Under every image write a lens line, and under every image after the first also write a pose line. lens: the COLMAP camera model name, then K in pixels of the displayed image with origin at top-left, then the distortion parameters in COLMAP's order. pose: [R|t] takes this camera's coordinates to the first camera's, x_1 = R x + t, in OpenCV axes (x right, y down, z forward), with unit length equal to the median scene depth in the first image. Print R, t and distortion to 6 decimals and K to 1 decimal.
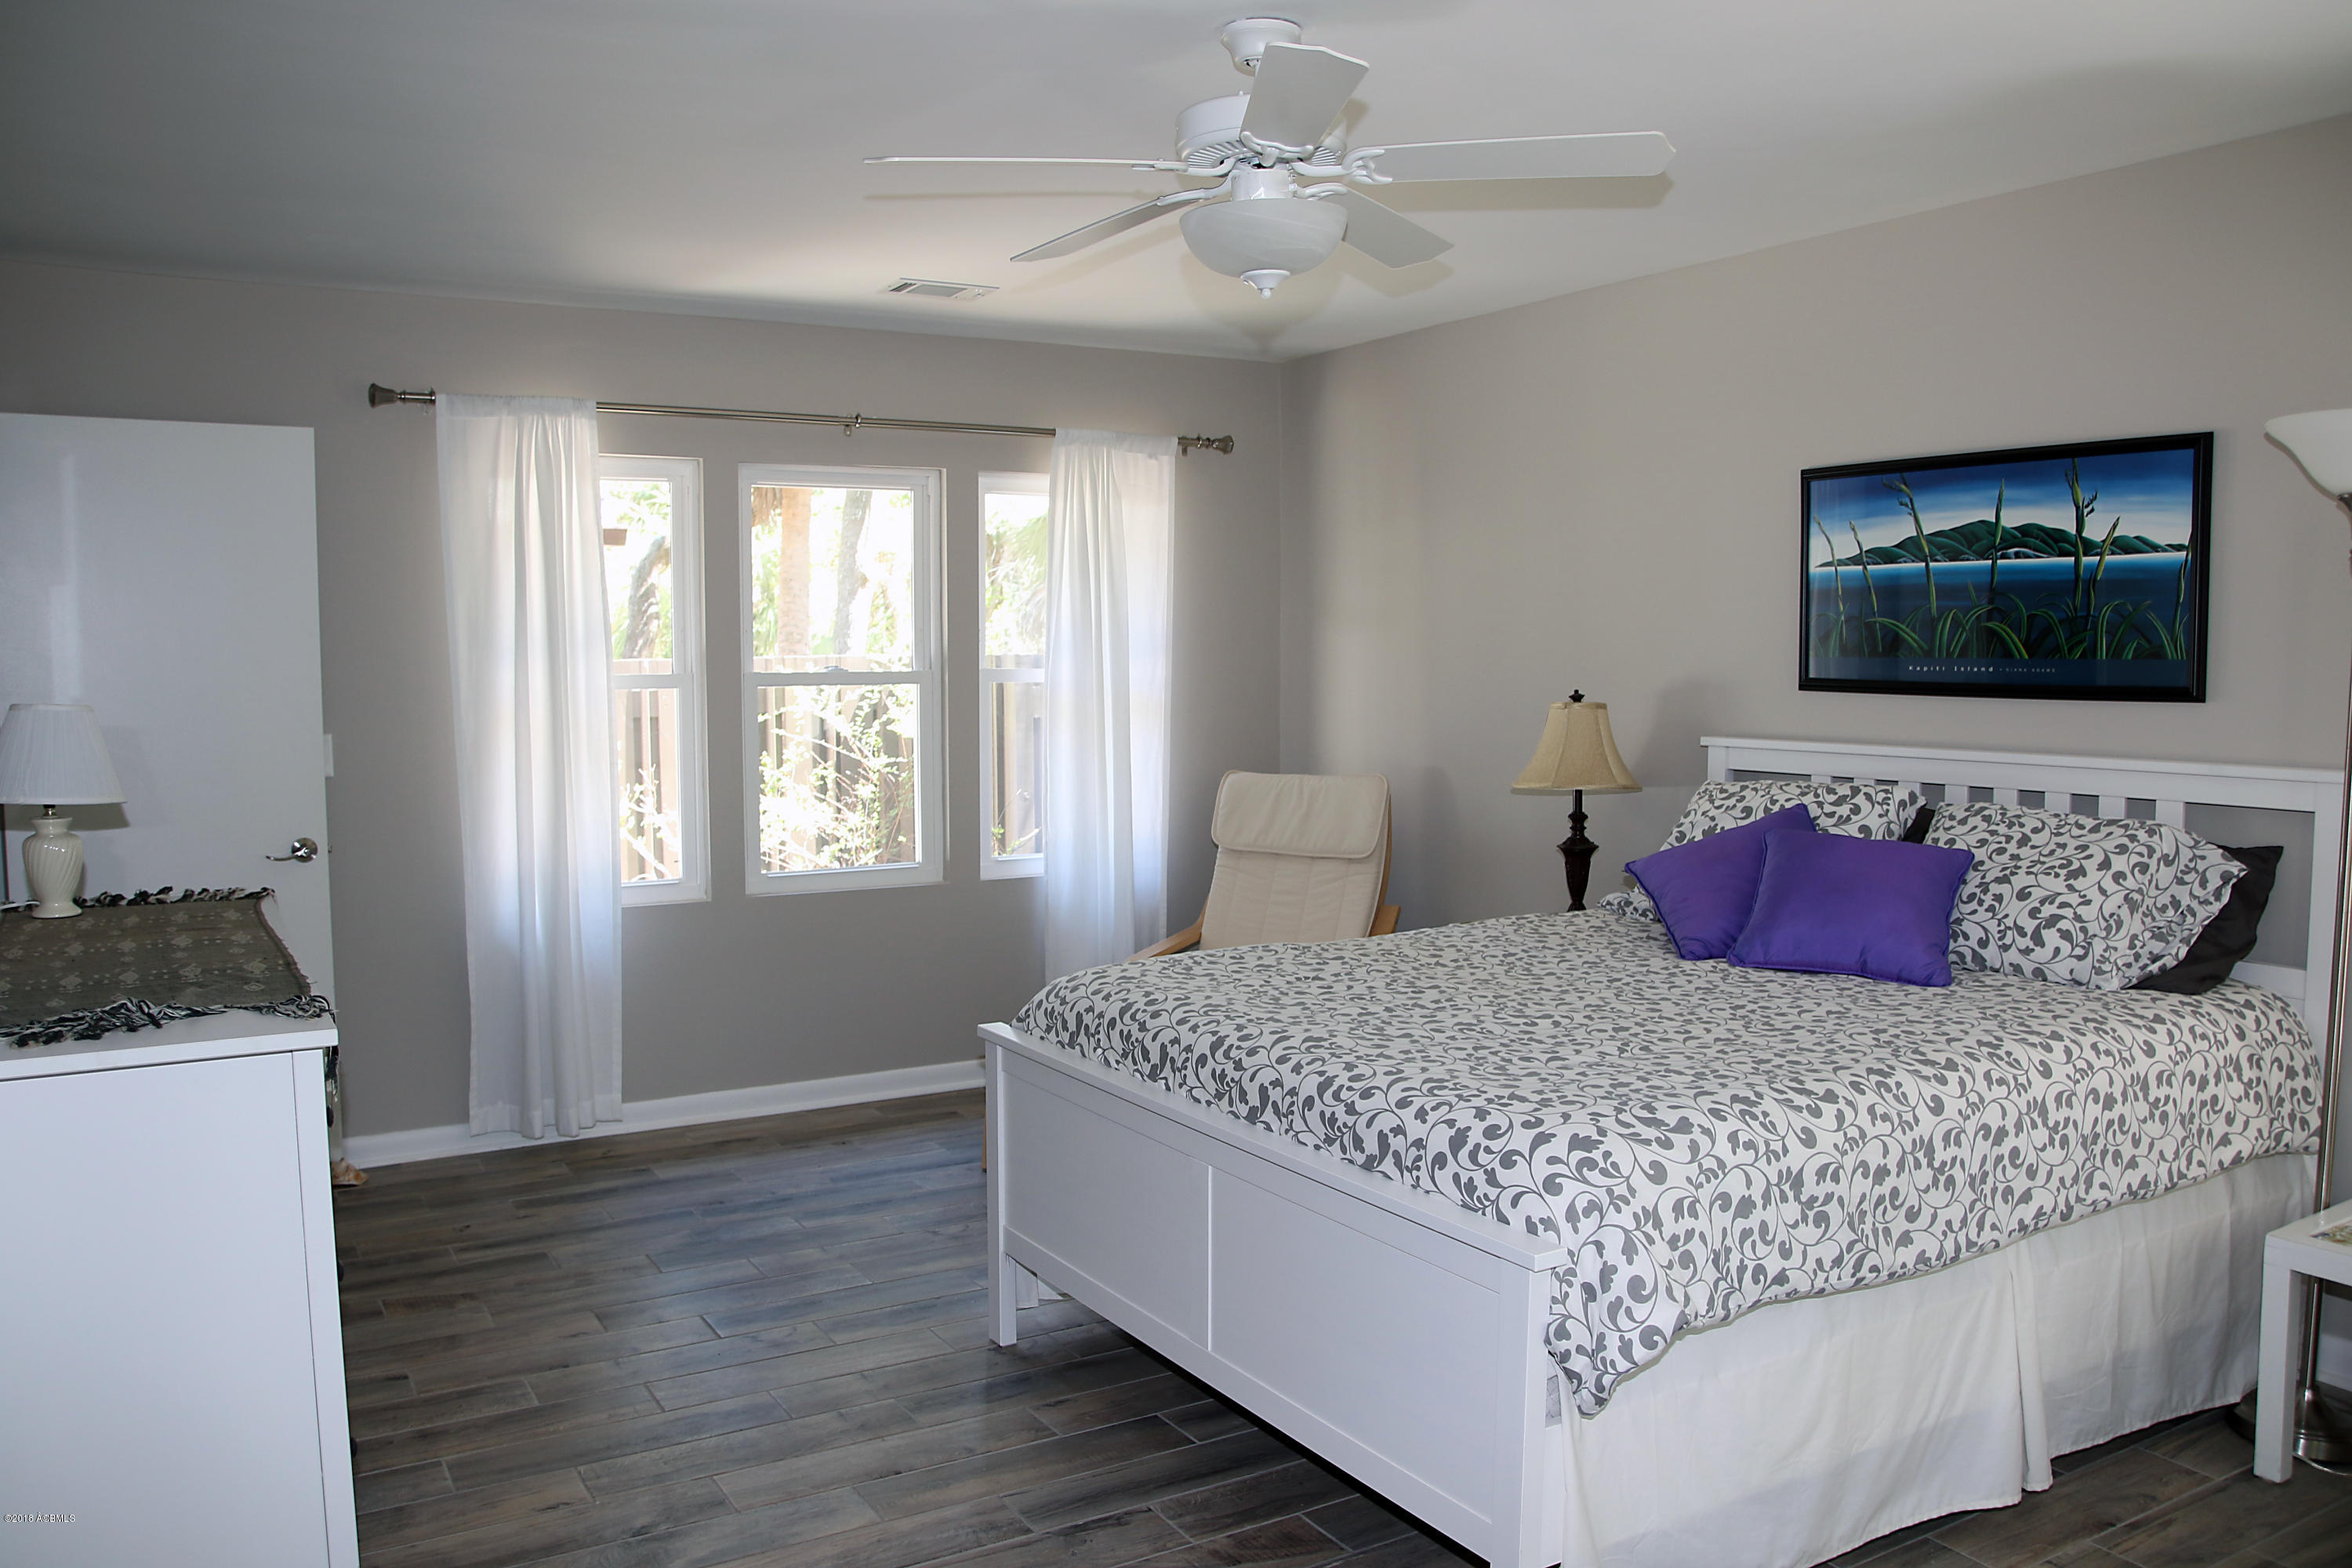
lens RADIAL K [[1792.5, 0, 1200.8], [0, 1792.5, 772.5], [0, 0, 1]] dist [-0.134931, 0.080643]
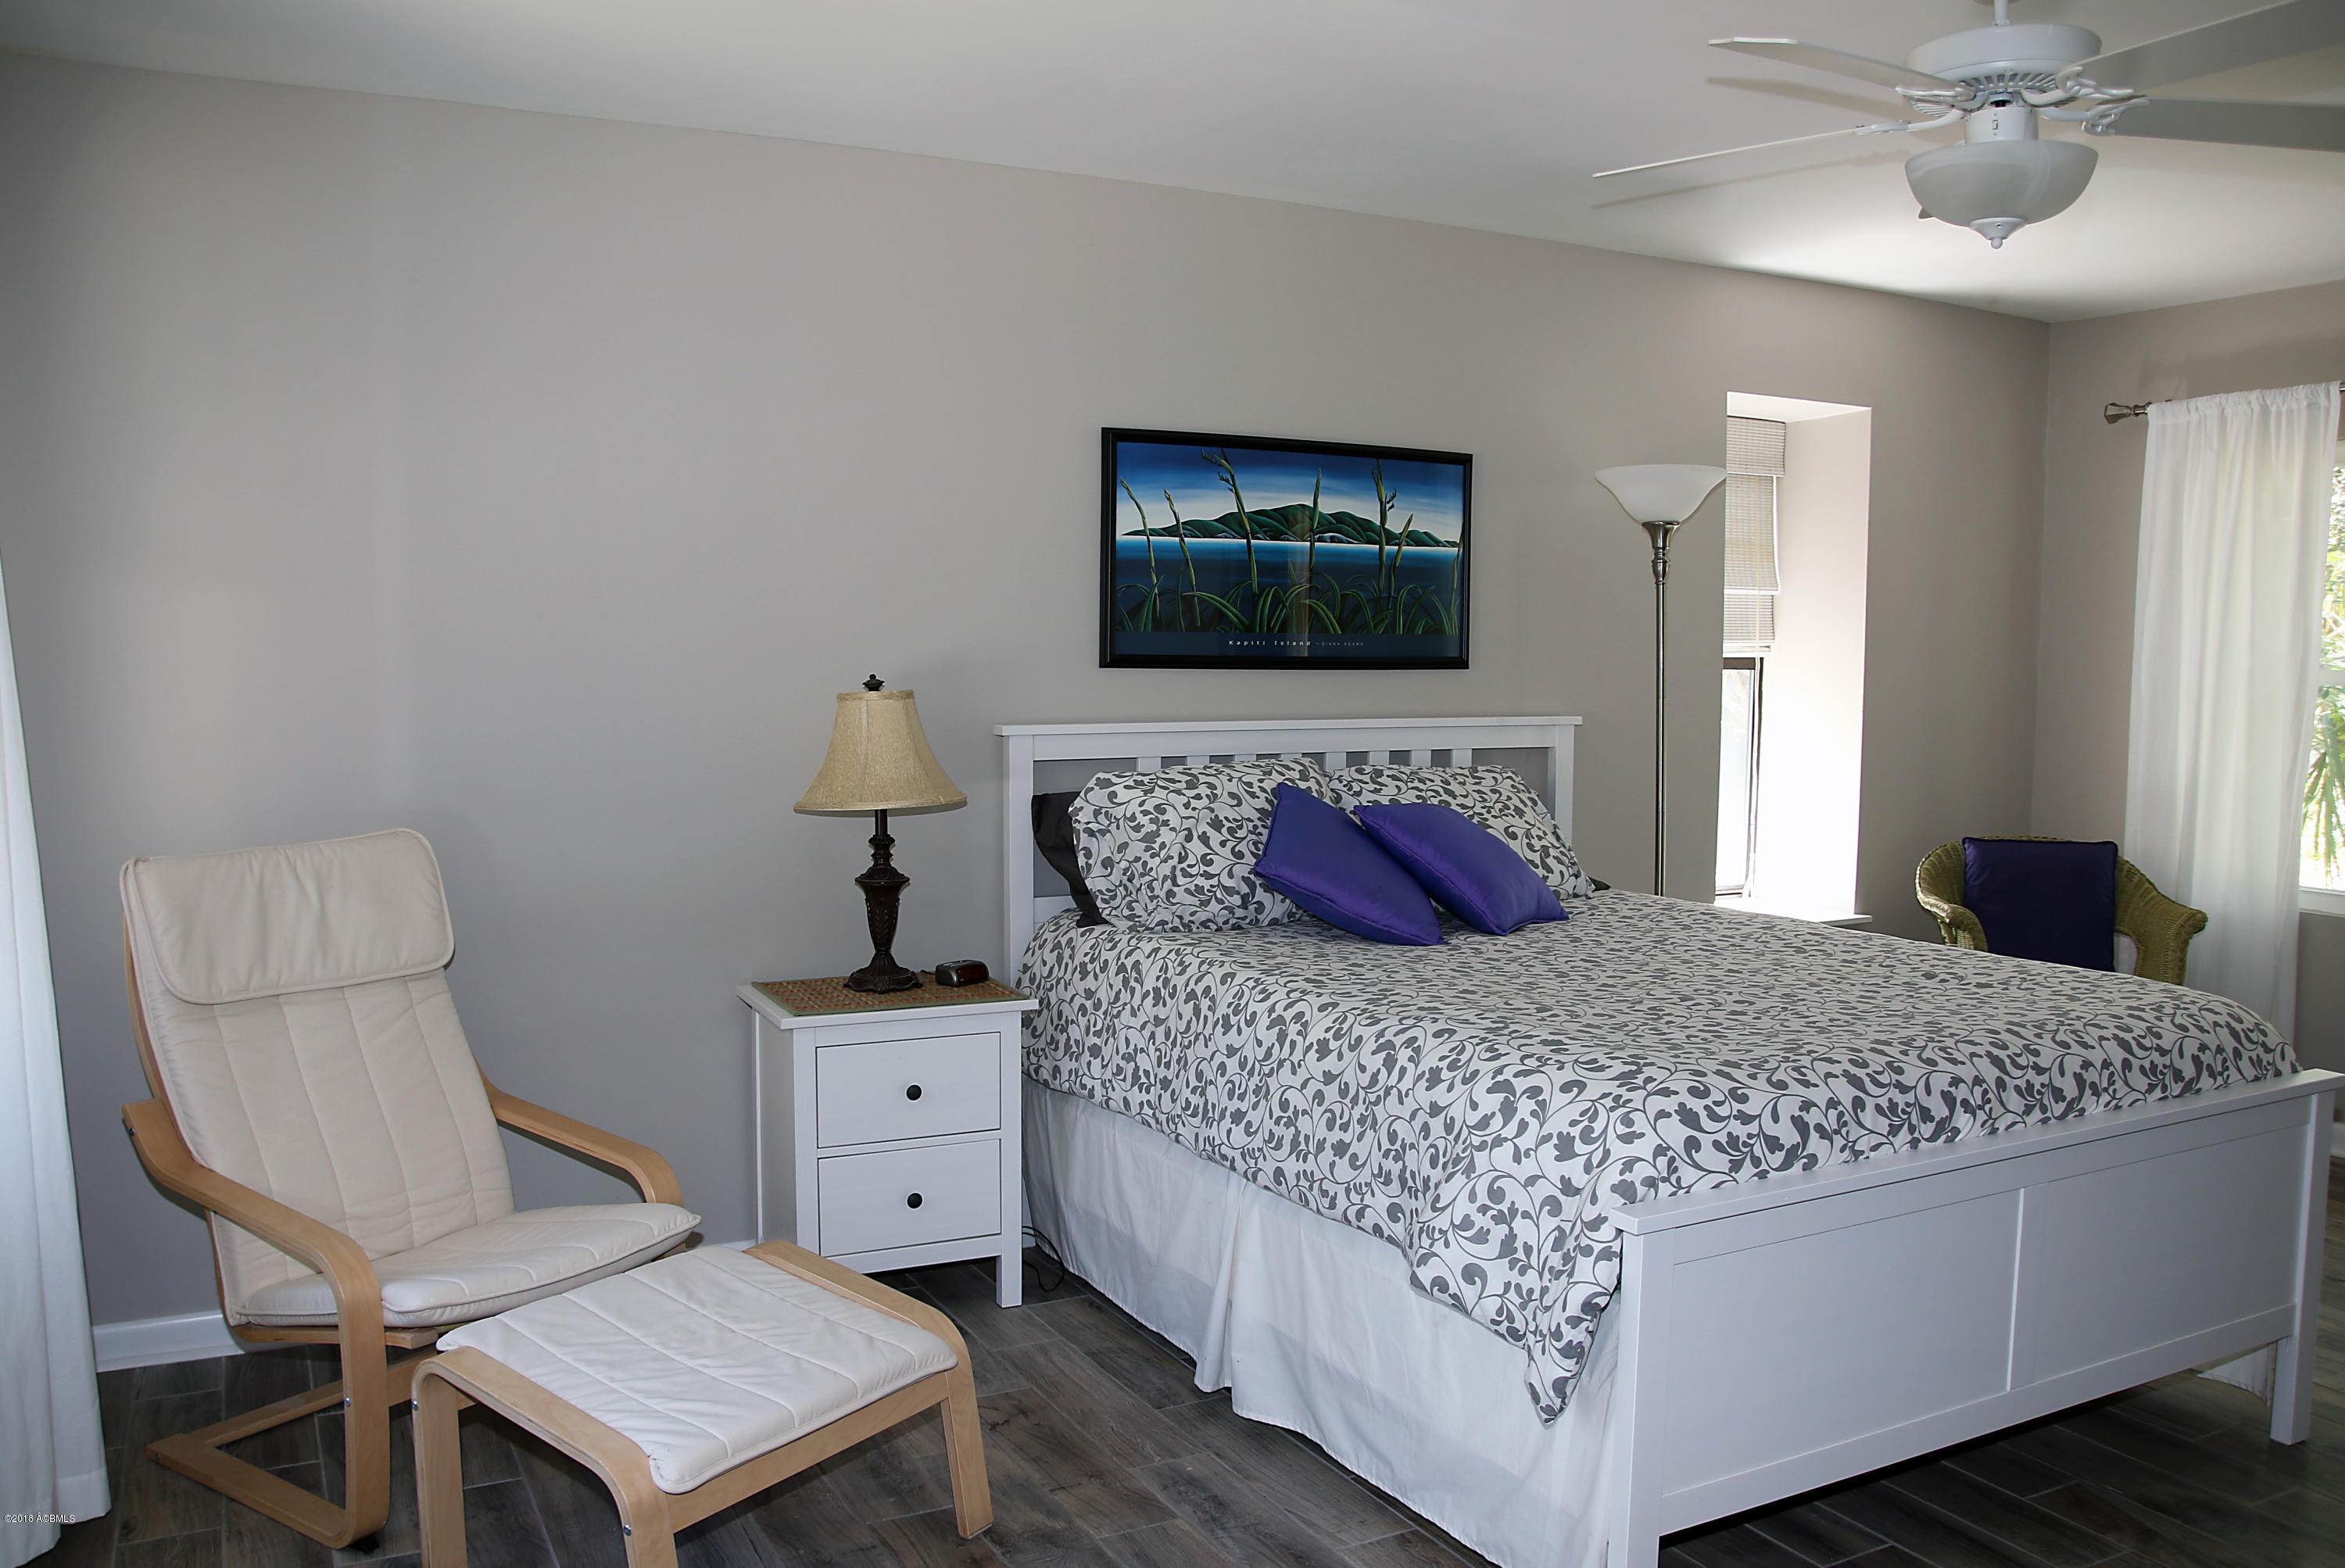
lens RADIAL K [[1787.1, 0, 1178.2], [0, 1787.1, 793.1], [0, 0, 1]] dist [-0.134931, 0.080643]
pose [[0.060459, -0.058784, 0.996438, -0.655063], [0.077032, 0.995562, 0.054059, -0.033284], [-0.995194, 0.073489, 0.064719, 1.020751]]
